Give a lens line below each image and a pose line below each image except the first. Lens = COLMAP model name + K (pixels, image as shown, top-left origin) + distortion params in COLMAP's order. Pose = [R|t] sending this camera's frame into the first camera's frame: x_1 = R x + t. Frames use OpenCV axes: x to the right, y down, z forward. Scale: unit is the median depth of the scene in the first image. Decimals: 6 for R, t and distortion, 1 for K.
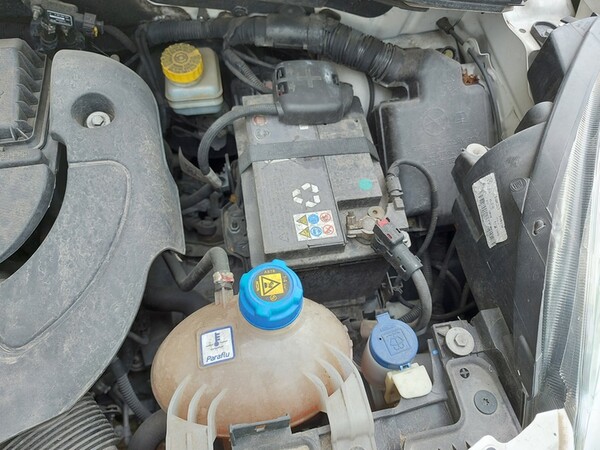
lens RADIAL K [[435.9, 0, 300.2], [0, 435.9, 227.5], [0, 0, 1]] dist [0.062968, -0.052886]
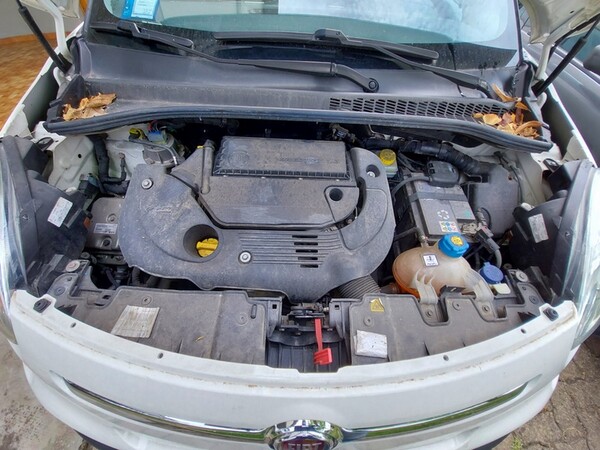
lens RADIAL K [[246.8, 0, 300.0], [0, 246.8, 222.4], [0, 0, 1]] dist [-0.002862, -0.001117]
pose [[0.981580, 0.149556, -0.118884, -0.569842], [-0.159736, 0.983810, -0.081249, 0.198503], [0.104808, 0.098743, 0.989578, -0.422638]]
